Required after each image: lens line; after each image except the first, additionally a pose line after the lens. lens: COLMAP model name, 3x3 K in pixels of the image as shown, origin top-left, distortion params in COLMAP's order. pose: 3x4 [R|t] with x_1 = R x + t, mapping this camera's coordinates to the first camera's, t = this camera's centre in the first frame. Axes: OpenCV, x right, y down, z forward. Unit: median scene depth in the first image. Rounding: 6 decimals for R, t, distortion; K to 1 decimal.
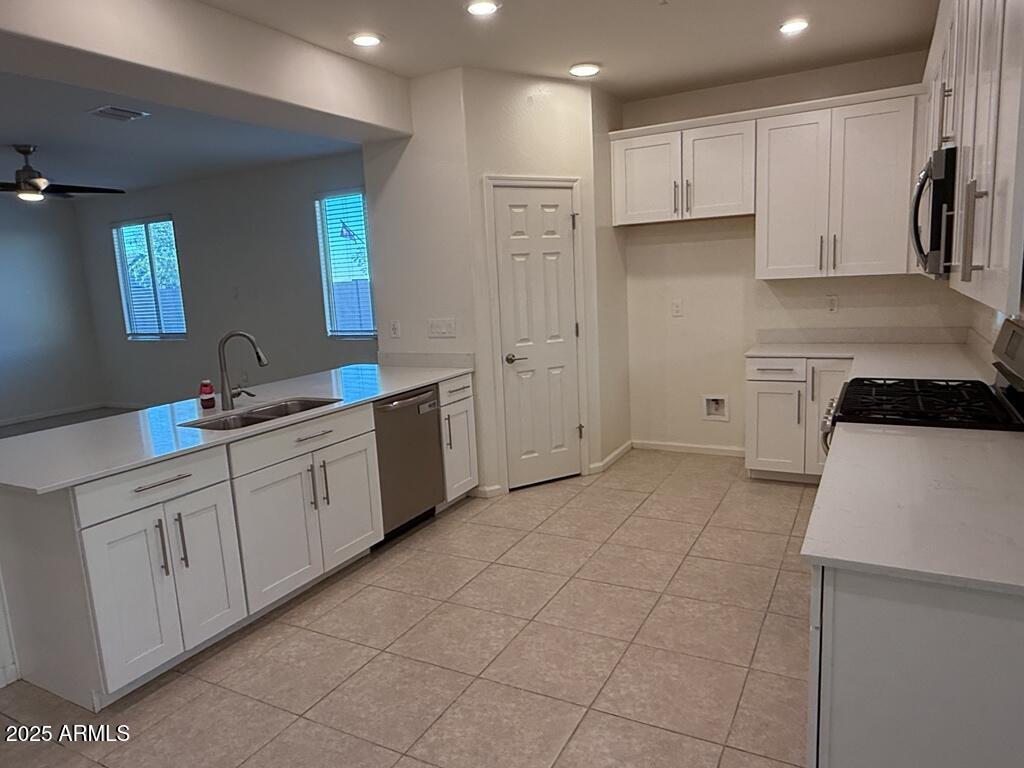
lens RADIAL K [[663.9, 0, 514.1], [0, 663.9, 383.7], [0, 0, 1]] dist [0.000431, 0.004169]
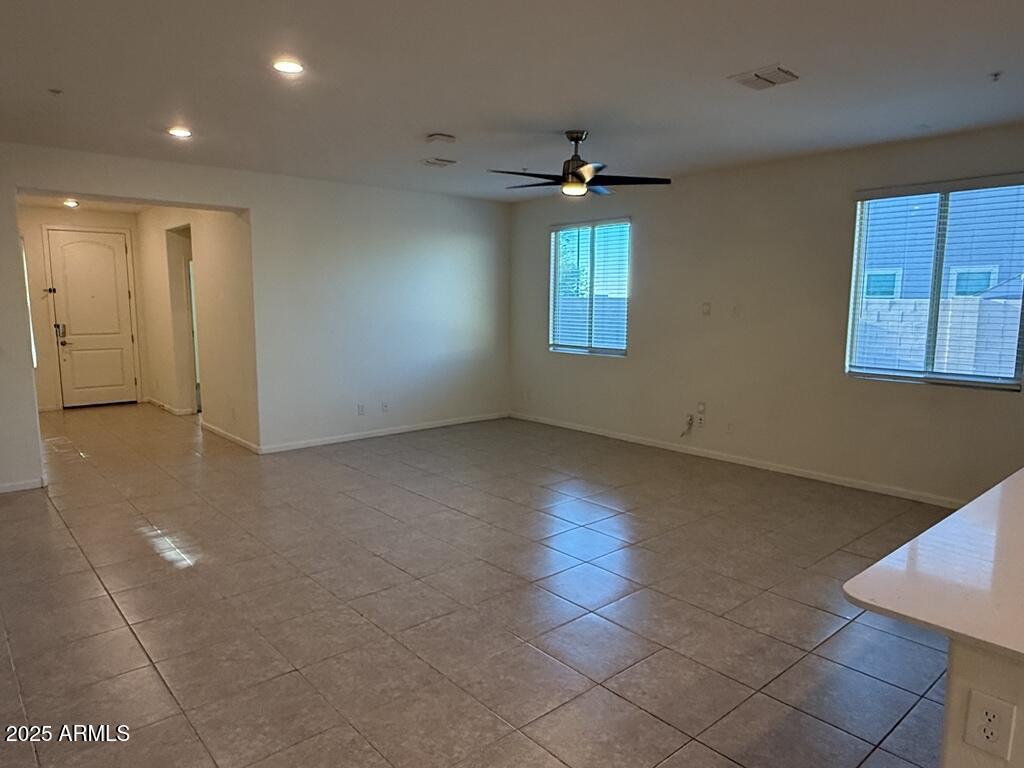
lens RADIAL K [[663.9, 0, 512.6], [0, 663.9, 387.1], [0, 0, 1]] dist [0.000431, 0.004169]
pose [[0.939263, 0.102388, -0.327571, -0.341612], [-0.108652, 0.994080, -0.000827, -0.009073], [0.325547, 0.036368, 0.944826, 0.108691]]
